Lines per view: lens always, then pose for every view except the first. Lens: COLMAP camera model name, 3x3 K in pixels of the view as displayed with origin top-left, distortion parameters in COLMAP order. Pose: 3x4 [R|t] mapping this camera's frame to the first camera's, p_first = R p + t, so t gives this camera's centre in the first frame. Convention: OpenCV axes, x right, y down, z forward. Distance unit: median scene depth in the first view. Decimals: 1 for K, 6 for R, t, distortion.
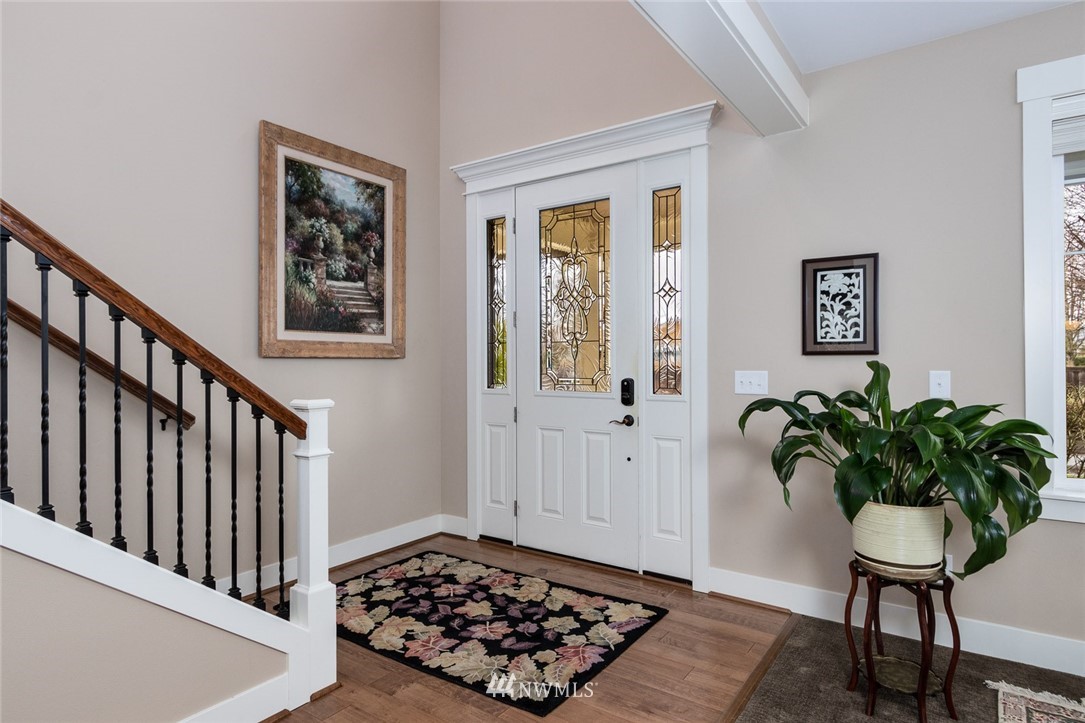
lens RADIAL K [[623.2, 0, 540.5], [0, 623.2, 361.1], [0, 0, 1]] dist [0.001308, 0.000035]
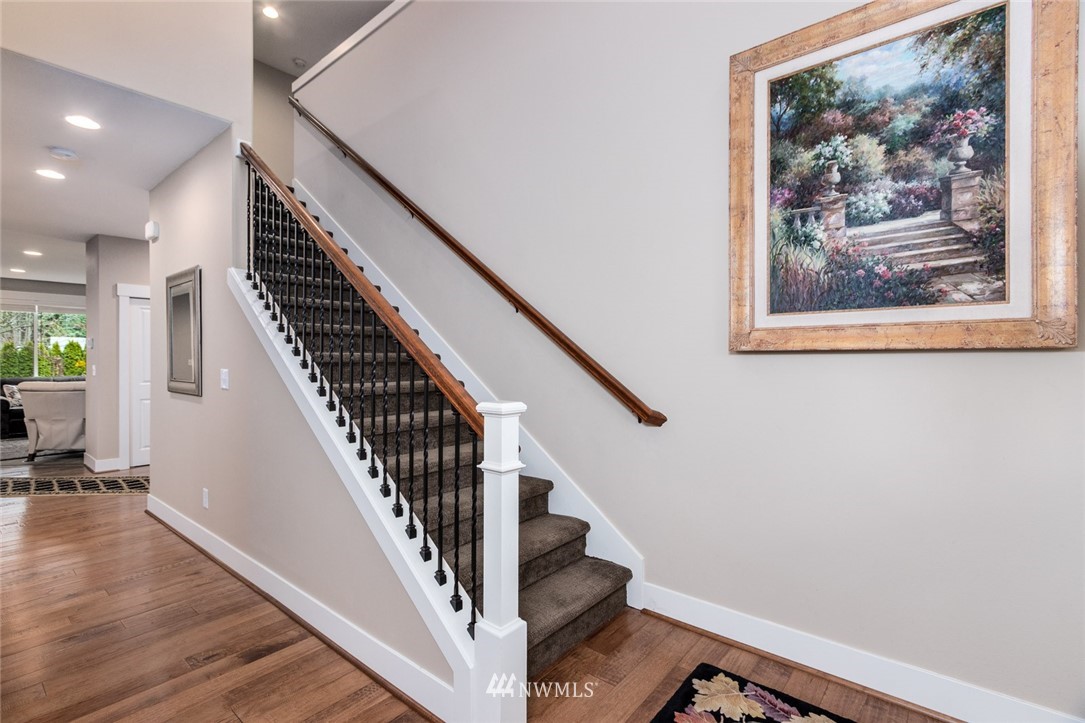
lens RADIAL K [[504.7, 0, 540.2], [0, 504.7, 358.8], [0, 0, 1]] dist [0.010725, -0.004867]
pose [[-0.097855, -0.003299, -0.995195, 0.204088], [-0.000135, 0.999995, -0.003302, 0.004936], [0.995201, -0.000189, -0.097854, 0.734744]]
